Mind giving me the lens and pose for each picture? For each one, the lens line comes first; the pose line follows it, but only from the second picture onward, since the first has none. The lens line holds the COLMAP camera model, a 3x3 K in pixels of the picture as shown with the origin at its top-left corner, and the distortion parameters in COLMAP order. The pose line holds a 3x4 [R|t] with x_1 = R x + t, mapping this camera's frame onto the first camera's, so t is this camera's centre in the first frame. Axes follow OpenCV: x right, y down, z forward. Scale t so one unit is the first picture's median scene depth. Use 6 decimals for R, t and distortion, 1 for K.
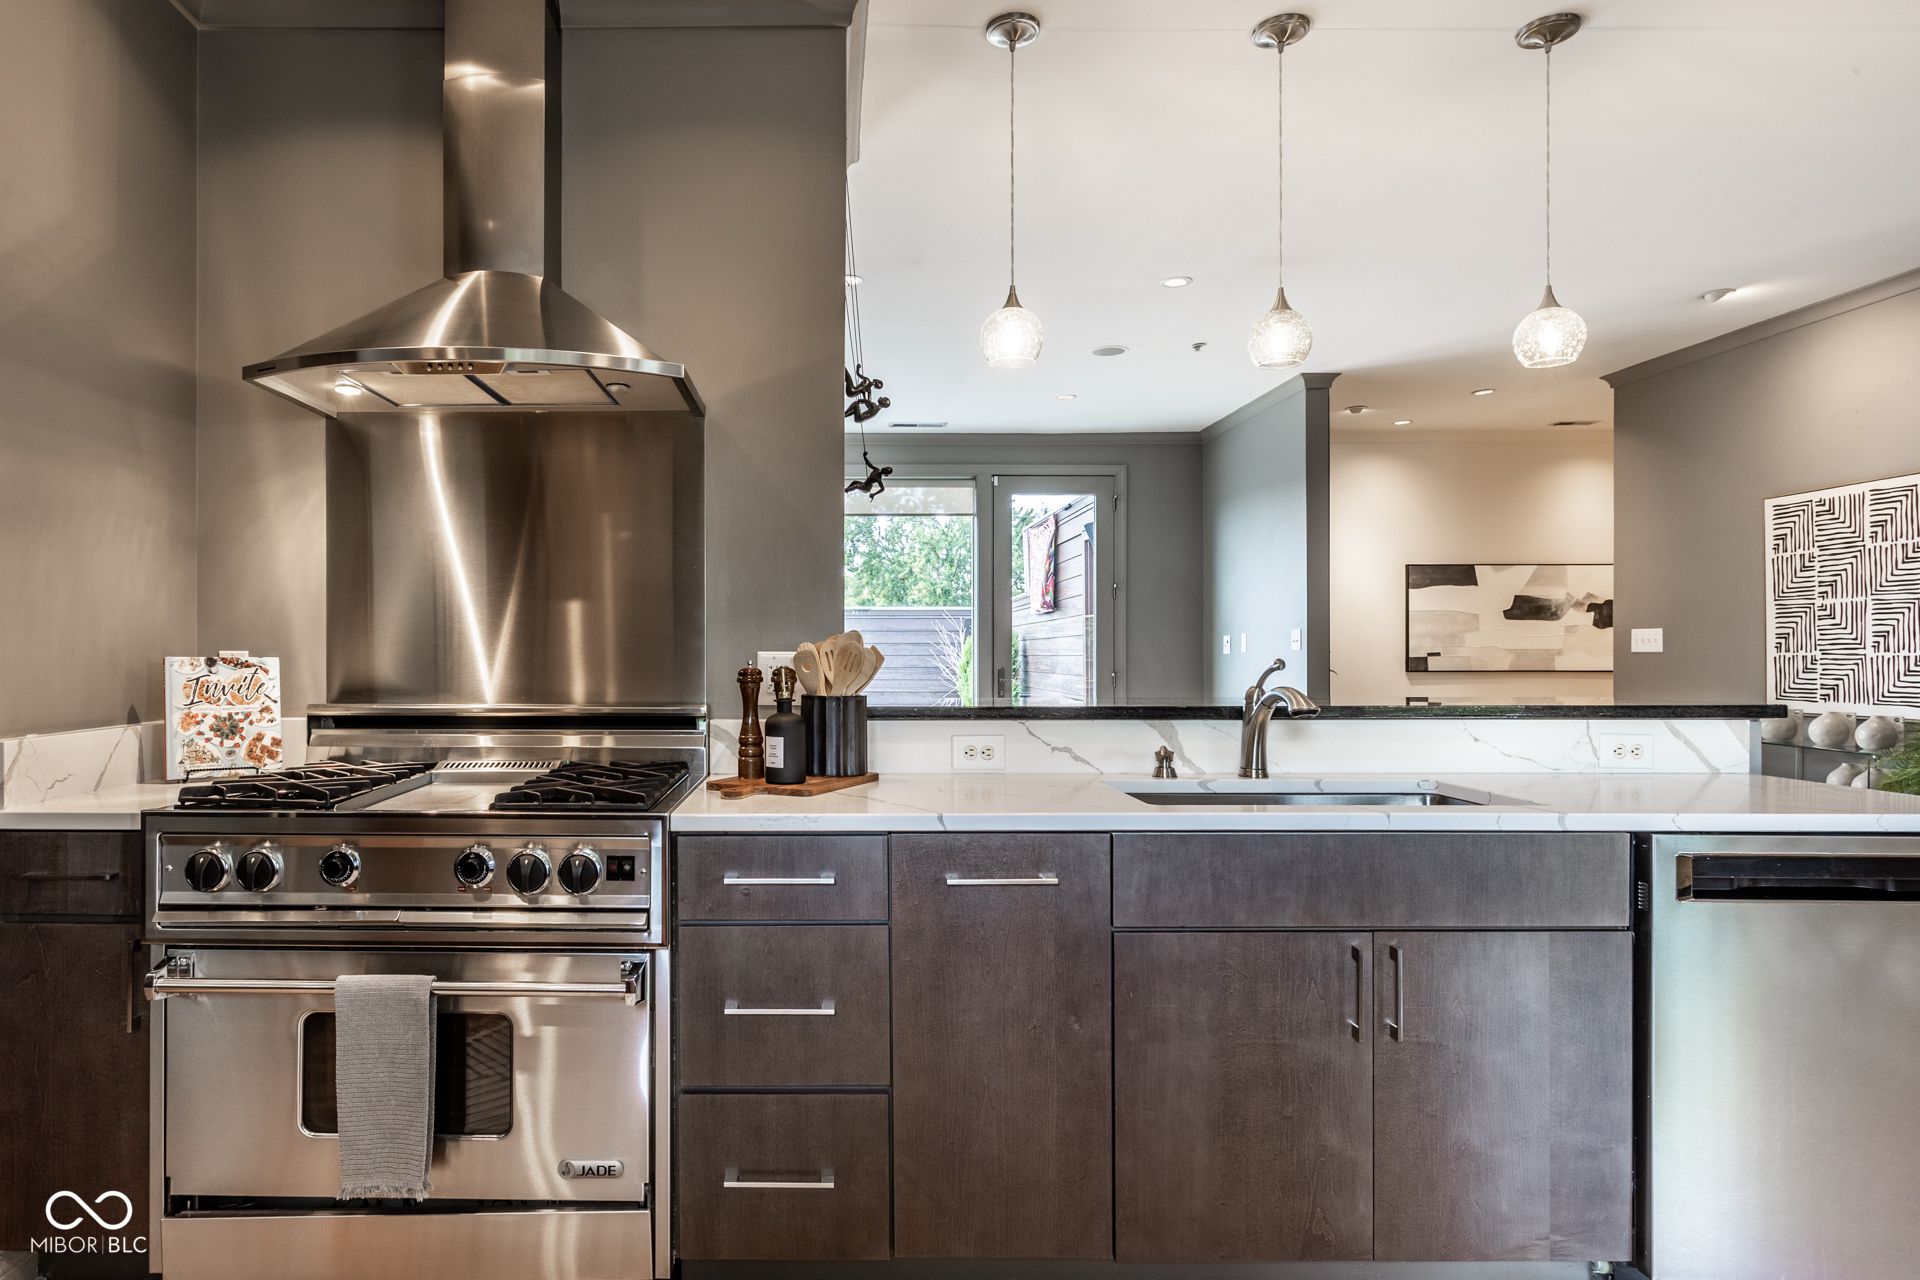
lens RADIAL K [[1079.3, 0, 822.6], [0, 1079.3, 650.5], [0, 0, 1]] dist [-0.001470, 0.000304]
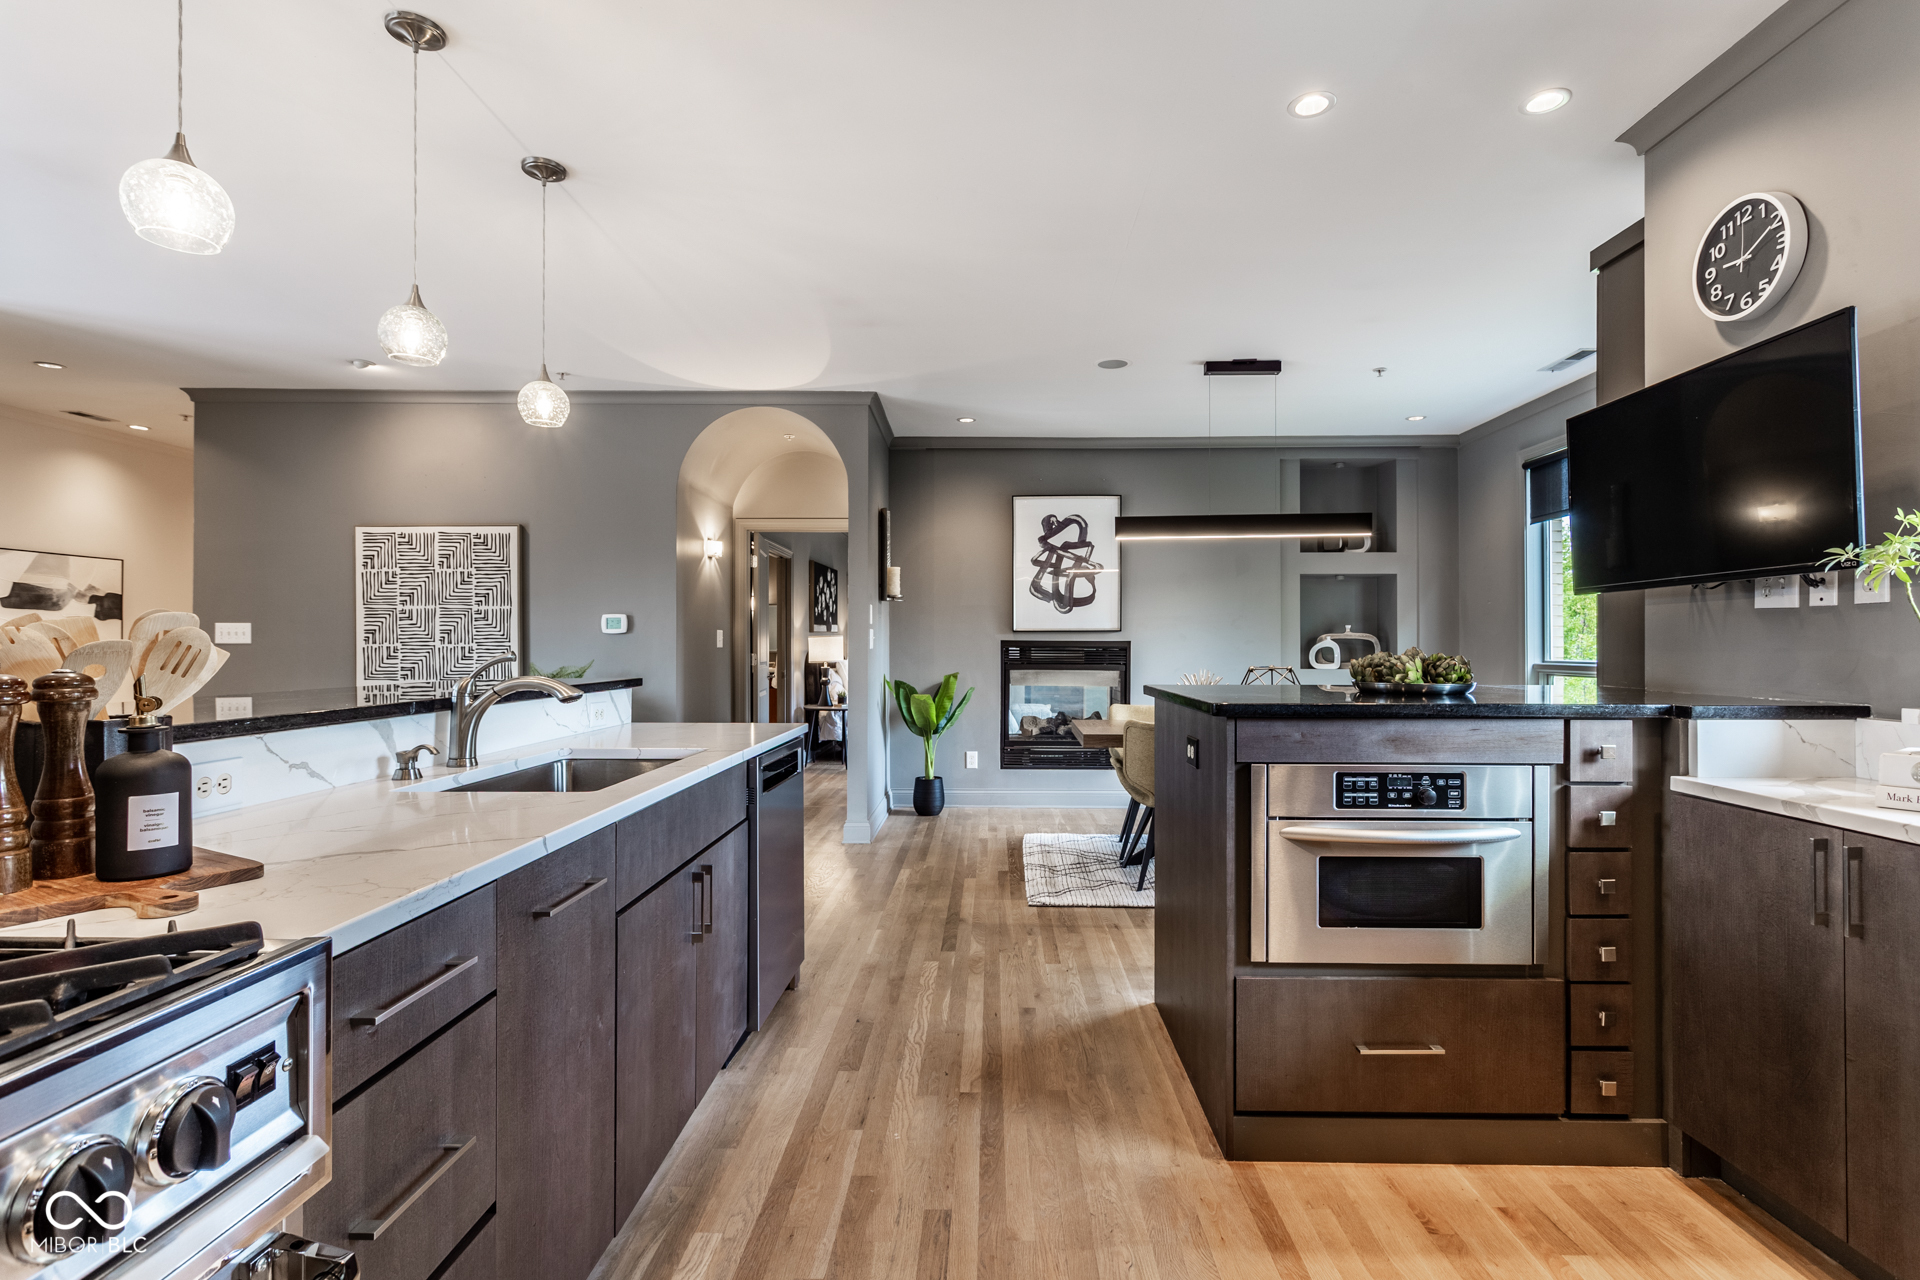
lens RADIAL K [[912.6, 0, 975.7], [0, 912.6, 642.3], [0, 0, 1]] dist [-0.002188, 0.000758]
pose [[0.010849, 0.002710, 0.999937, -0.243922], [-0.003862, 0.999989, -0.002668, -0.000212], [-0.999934, -0.003833, 0.010860, 0.265108]]
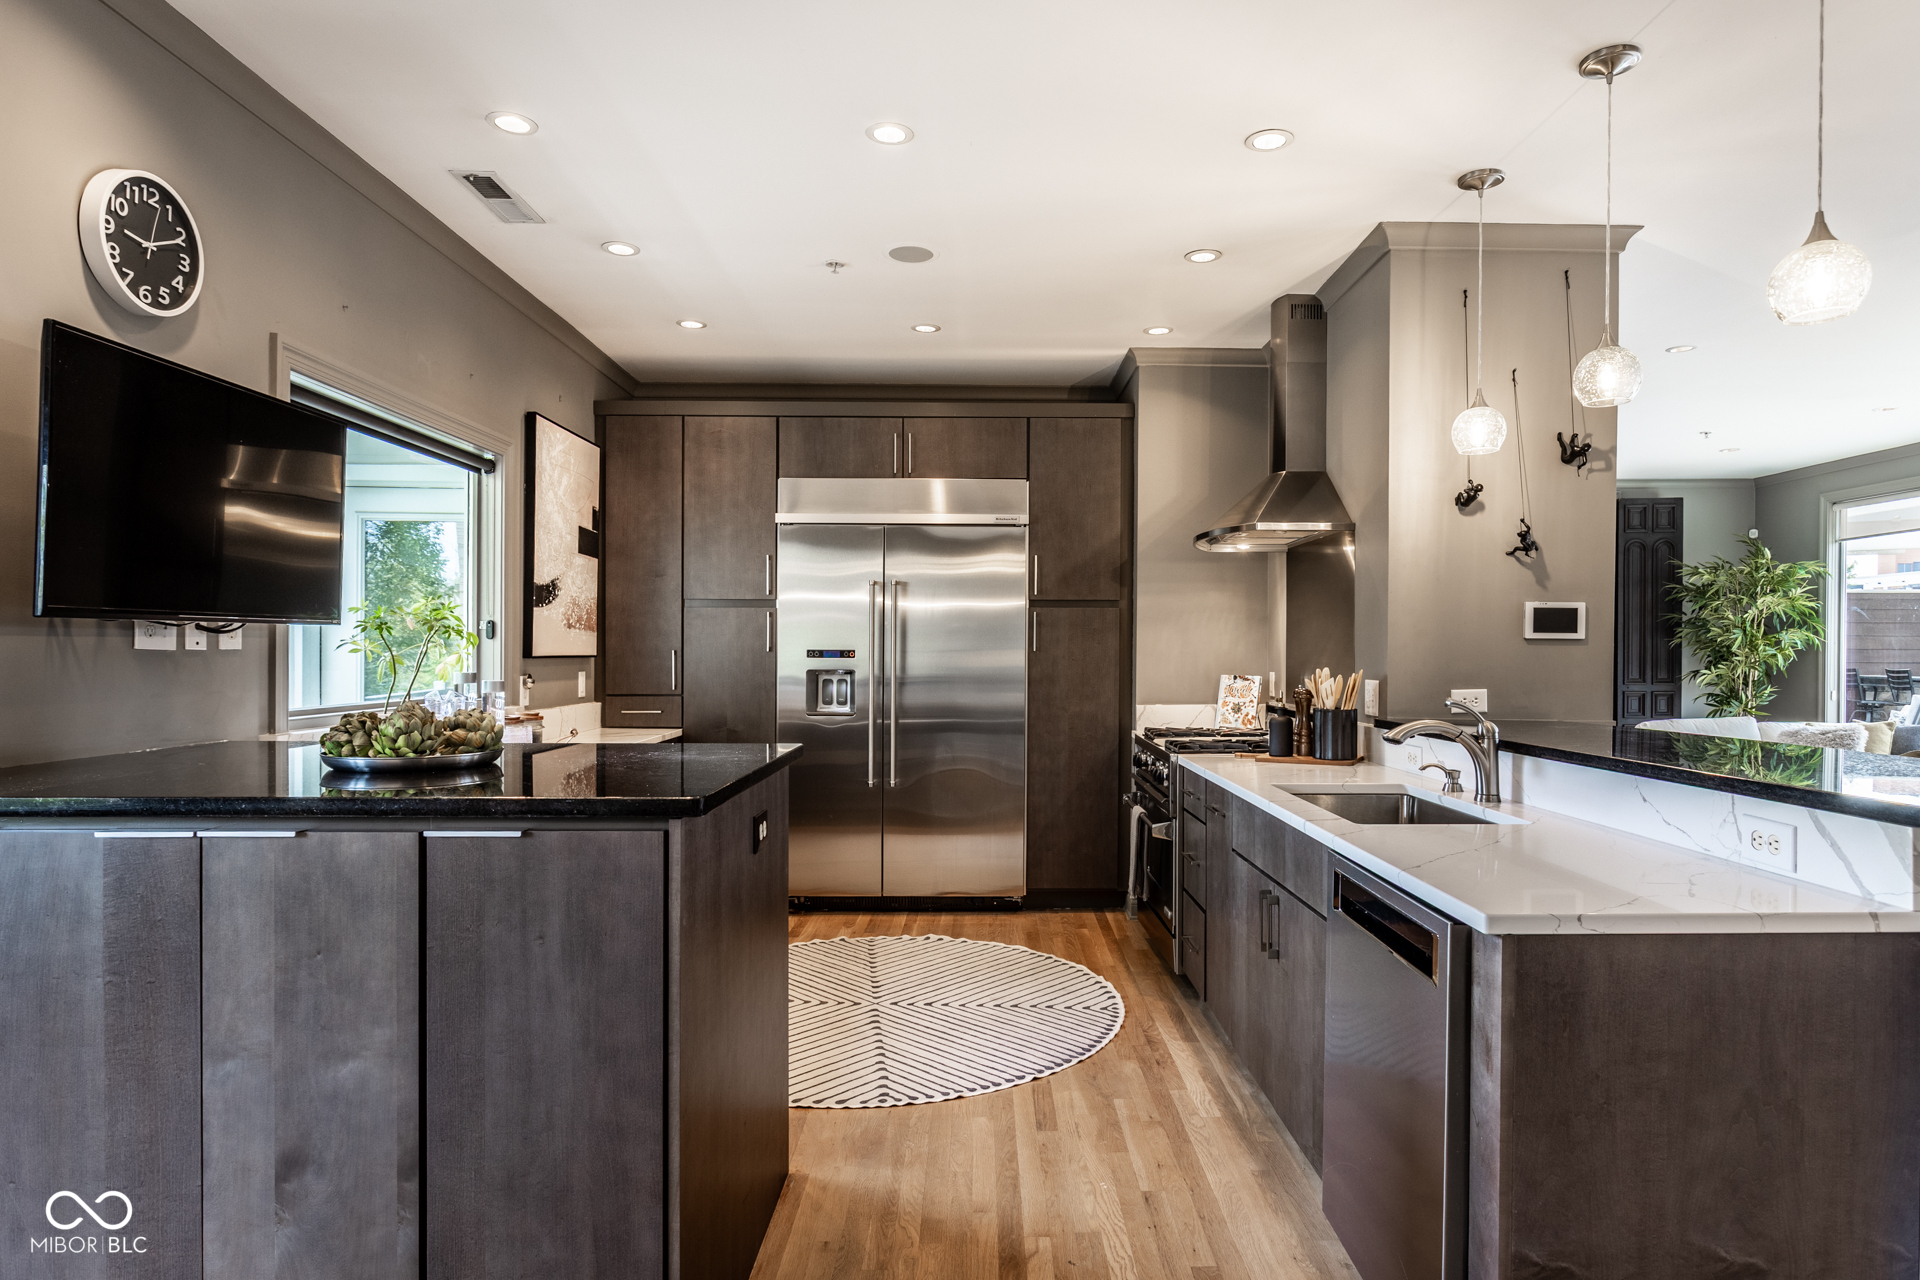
lens RADIAL K [[1075.7, 0, 1019.6], [0, 1075.7, 660.8], [0, 0, 1]] dist [-0.002198, 0.000207]
pose [[0.047019, 0.008897, -0.998854, 0.792206], [-0.001491, 0.999960, 0.008837, -0.020925], [0.998893, 0.001074, 0.047030, 0.240032]]
